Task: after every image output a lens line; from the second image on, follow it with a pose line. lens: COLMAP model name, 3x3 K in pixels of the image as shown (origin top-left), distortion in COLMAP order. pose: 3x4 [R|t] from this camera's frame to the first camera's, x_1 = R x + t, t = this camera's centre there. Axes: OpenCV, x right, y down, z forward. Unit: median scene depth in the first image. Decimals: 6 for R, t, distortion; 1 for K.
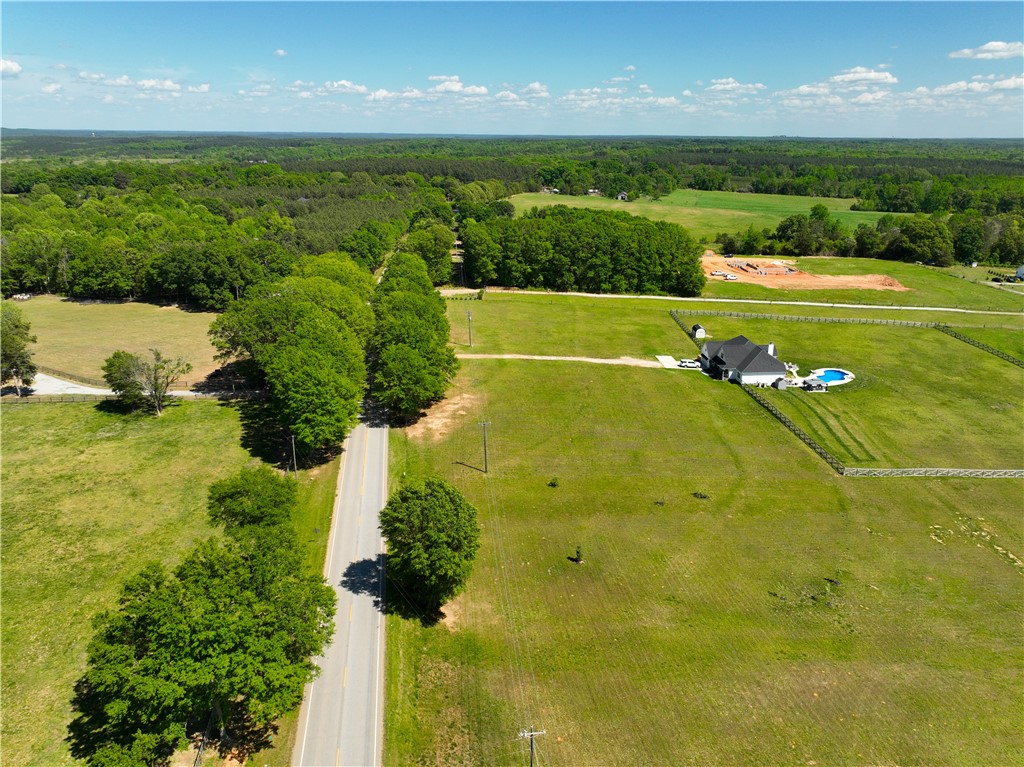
lens RADIAL K [[738.7, 0, 522.5], [0, 738.7, 381.5], [0, 0, 1]] dist [0.001424, 0.012765]
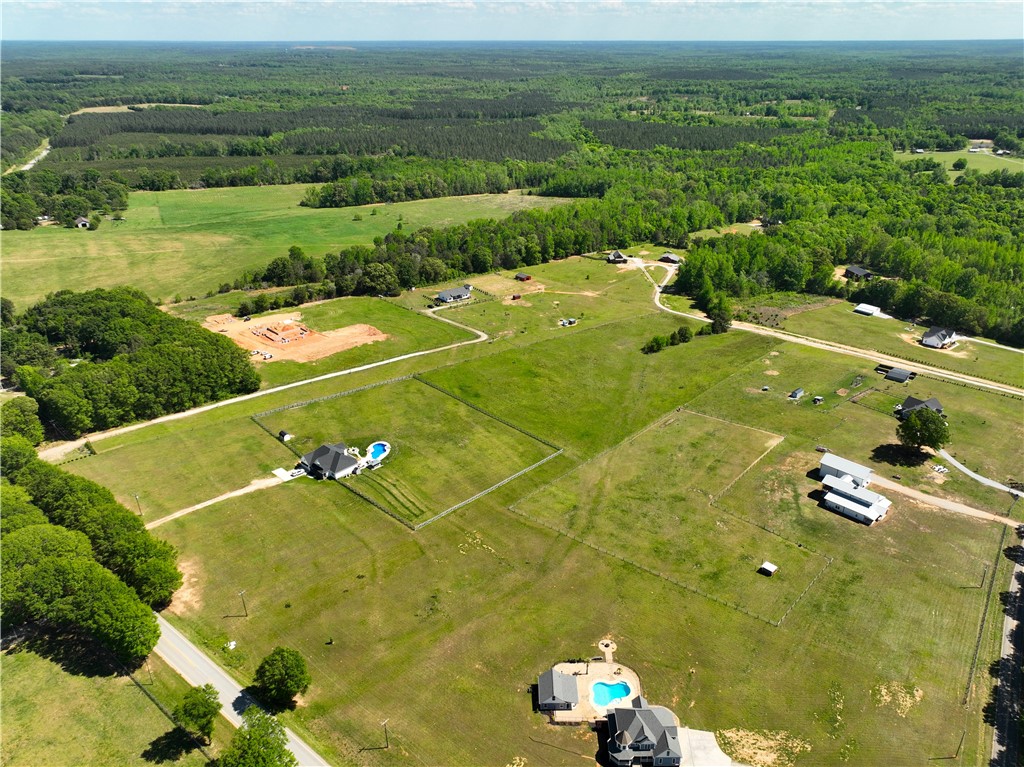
lens RADIAL K [[738.7, 0, 518.4], [0, 738.7, 389.0], [0, 0, 1]] dist [0.001424, 0.012765]
pose [[0.747842, -0.296172, 0.594151, -0.299733], [0.219619, 0.954950, 0.199594, -0.398809], [-0.626498, -0.018778, 0.779197, -0.506892]]
